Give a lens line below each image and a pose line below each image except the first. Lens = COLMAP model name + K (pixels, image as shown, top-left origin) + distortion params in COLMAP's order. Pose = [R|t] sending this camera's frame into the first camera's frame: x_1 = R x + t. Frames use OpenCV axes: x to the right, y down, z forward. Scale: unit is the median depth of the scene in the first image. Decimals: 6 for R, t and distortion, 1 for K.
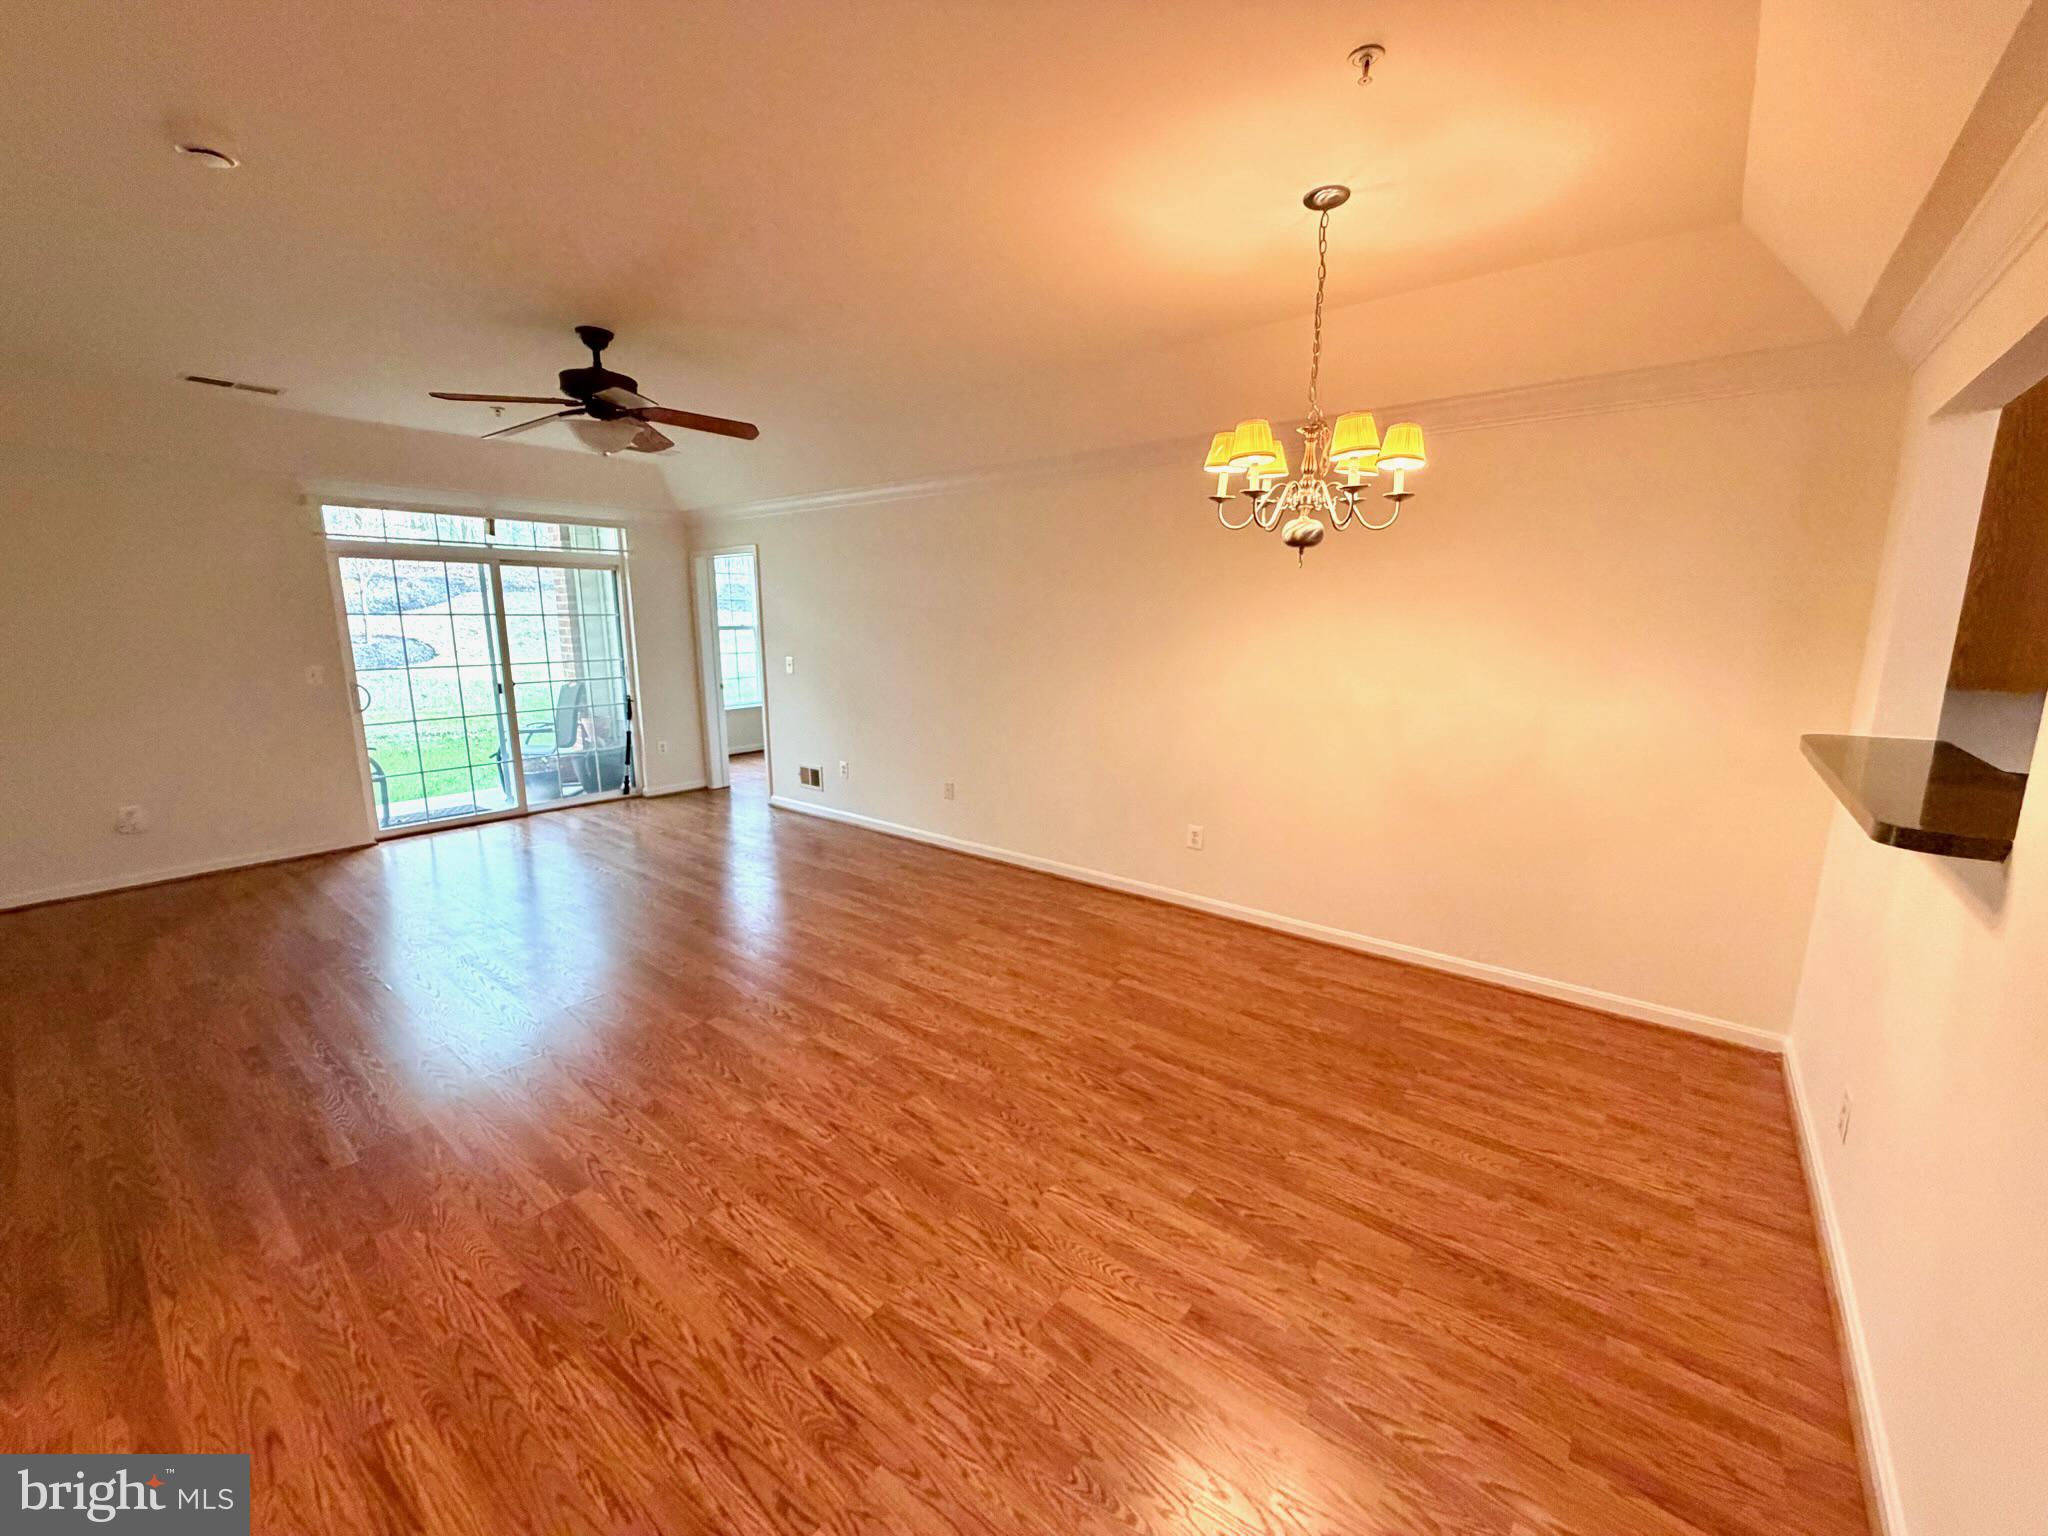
lens RADIAL K [[830.3, 0, 1024.0], [0, 830.3, 768.0], [0, 0, 1]] dist [0.001967, -0.000119]
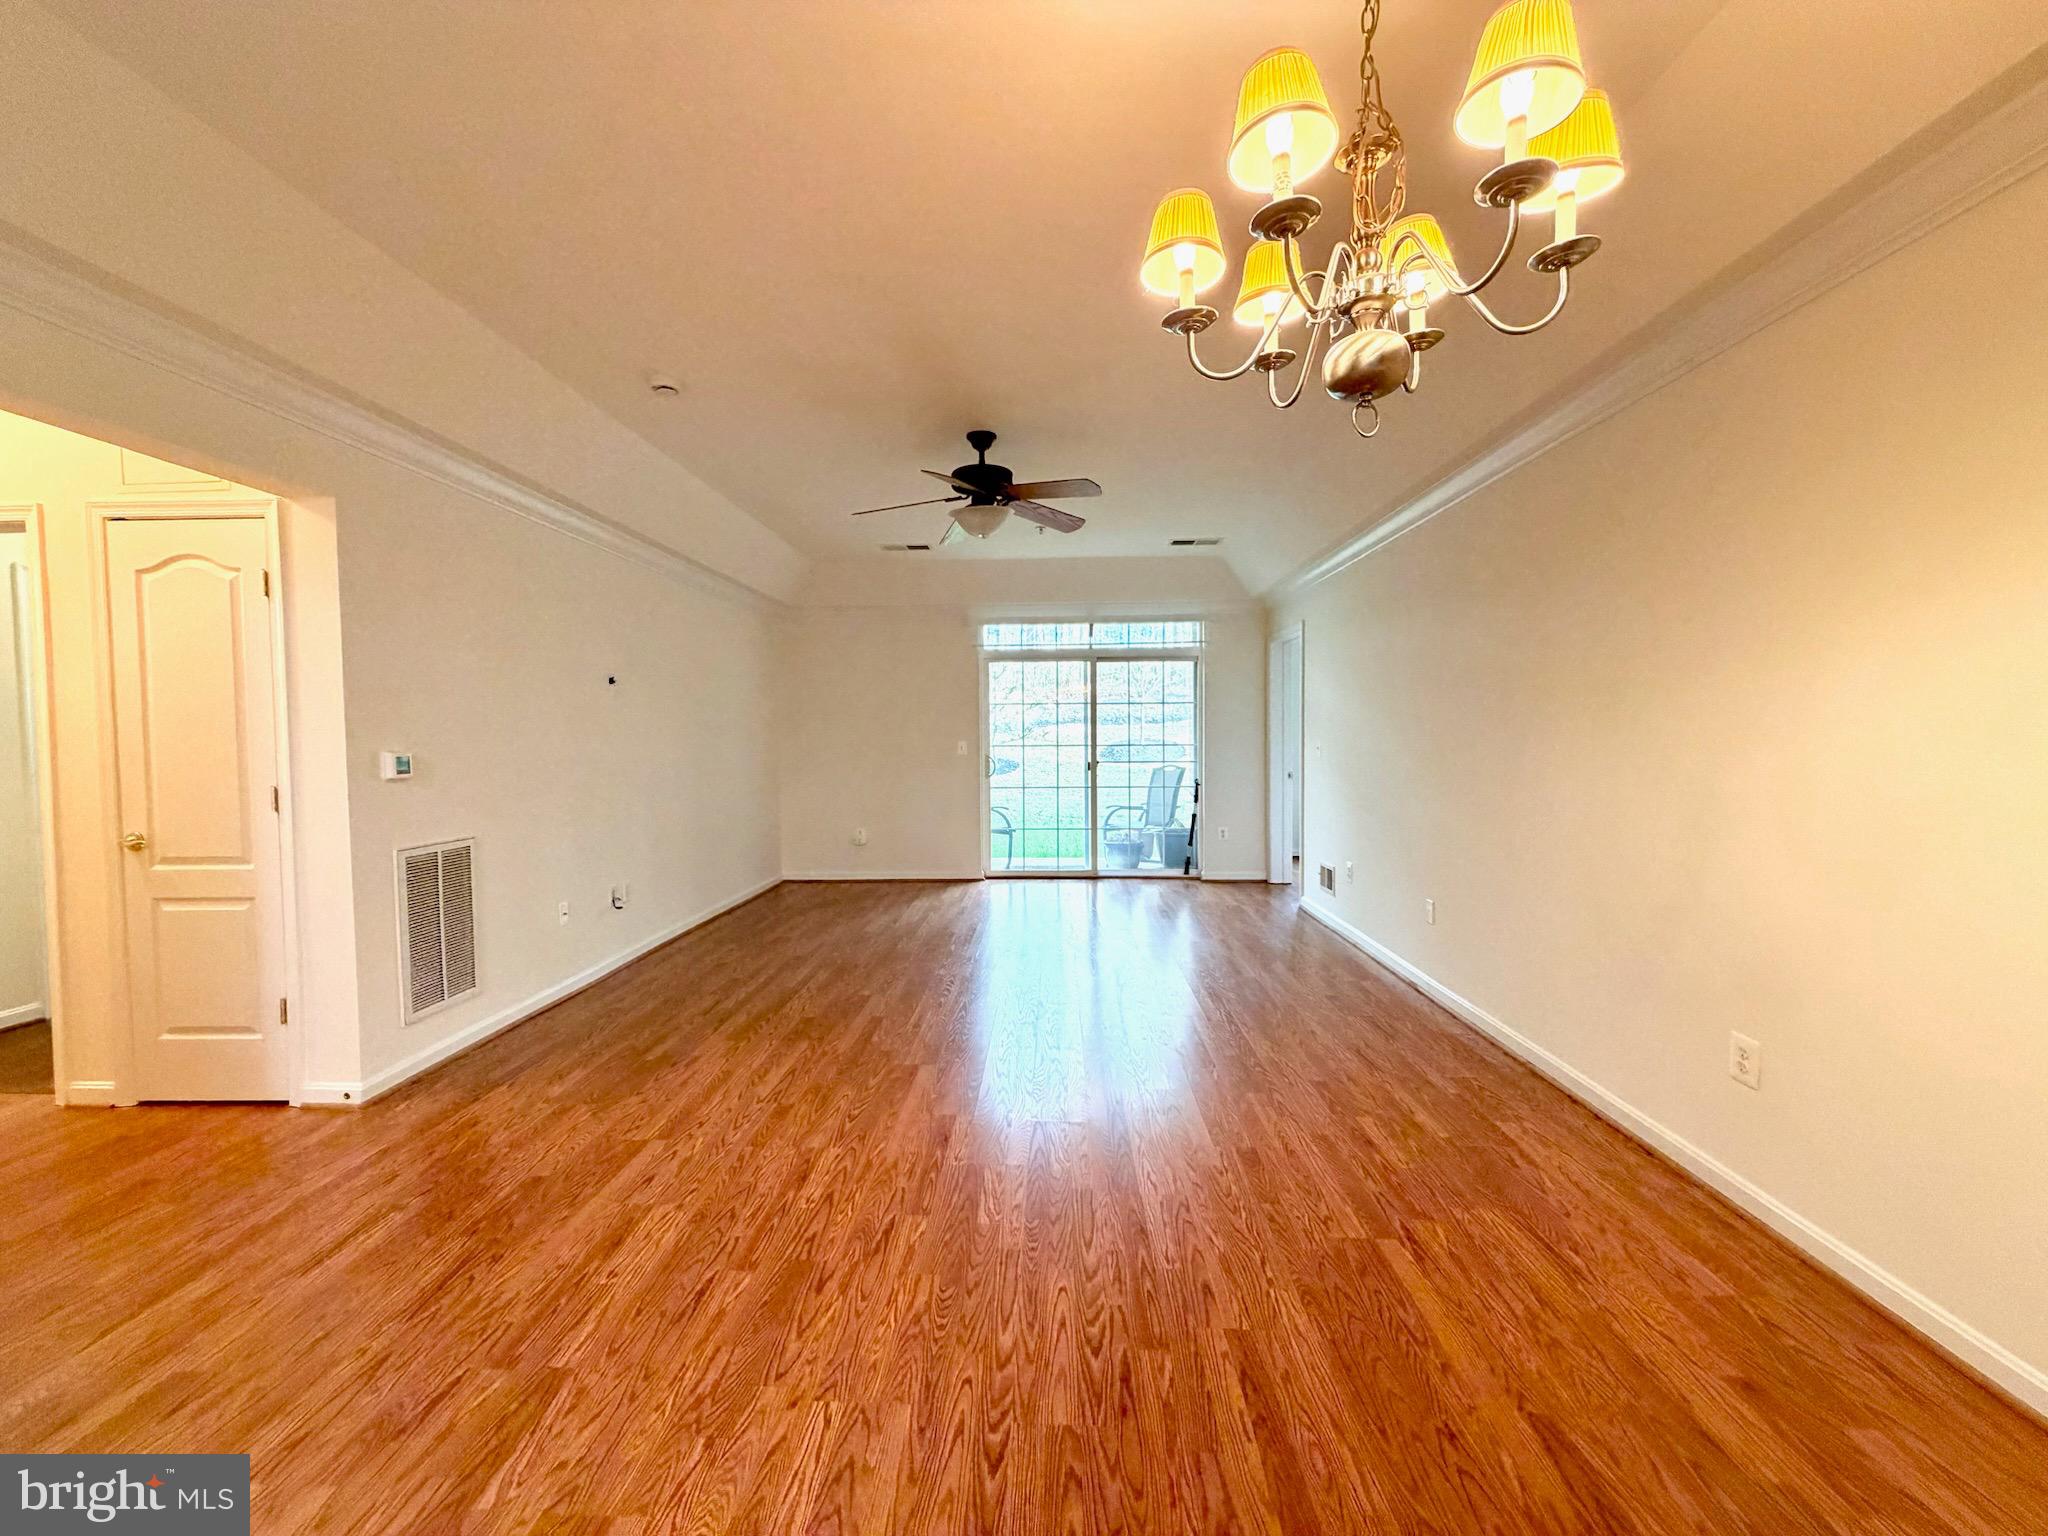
lens RADIAL K [[830.3, 0, 1024.0], [0, 830.3, 768.0], [0, 0, 1]] dist [0.001967, -0.000119]
pose [[0.584893, 0.022568, -0.810797, 0.416057], [-0.140639, 0.987294, -0.073974, 0.009782], [0.798825, 0.157296, 0.580635, 0.398447]]
